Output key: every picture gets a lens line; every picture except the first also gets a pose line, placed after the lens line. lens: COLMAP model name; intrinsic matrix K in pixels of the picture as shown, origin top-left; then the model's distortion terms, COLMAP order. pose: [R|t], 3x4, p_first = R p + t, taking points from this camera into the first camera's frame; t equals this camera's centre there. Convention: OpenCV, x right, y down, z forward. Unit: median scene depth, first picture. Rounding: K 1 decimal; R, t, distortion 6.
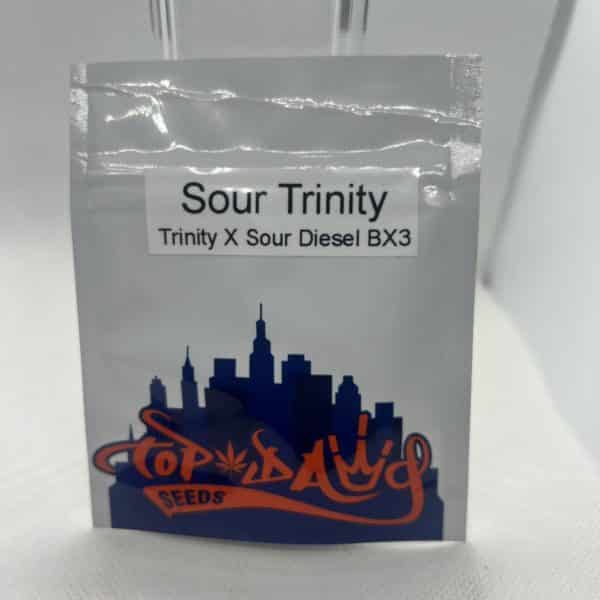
lens RADIAL K [[587.9, 0, 299.8], [0, 587.9, 274.4], [0, 0, 1]] dist [0.348530, 0.001927]
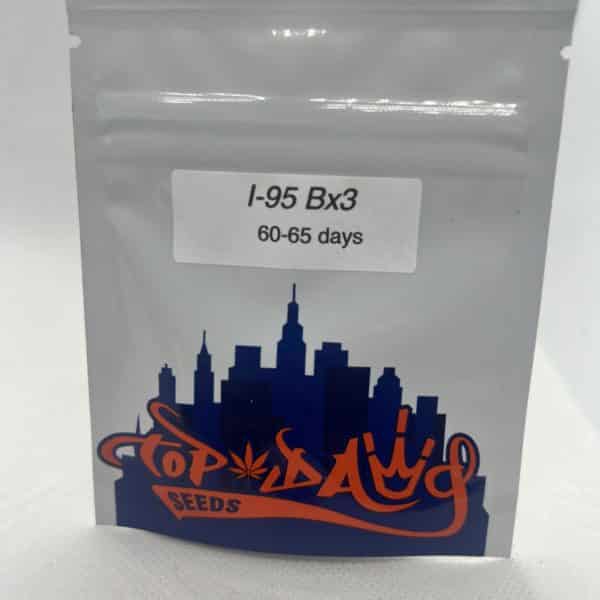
lens RADIAL K [[607.8, 0, 313.7], [0, 607.8, 261.1], [0, 0, 1]] dist [0.006210, 0.291217]
pose [[0.997733, 0.047579, -0.047585, 0.004729], [-0.046549, 0.998662, 0.022524, -0.006048], [0.048593, -0.020258, 0.998613, 0.117061]]
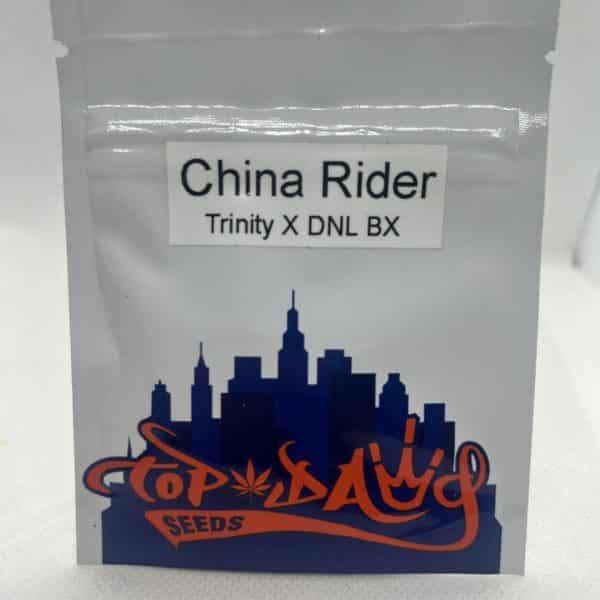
lens RADIAL K [[607.8, 0, 313.7], [0, 607.8, 261.1], [0, 0, 1]] dist [0.006210, 0.291217]
pose [[0.998544, 0.023562, -0.048530, 0.004143], [-0.022817, 0.999614, 0.015843, -0.007716], [0.048885, -0.014713, 0.998696, 0.146435]]
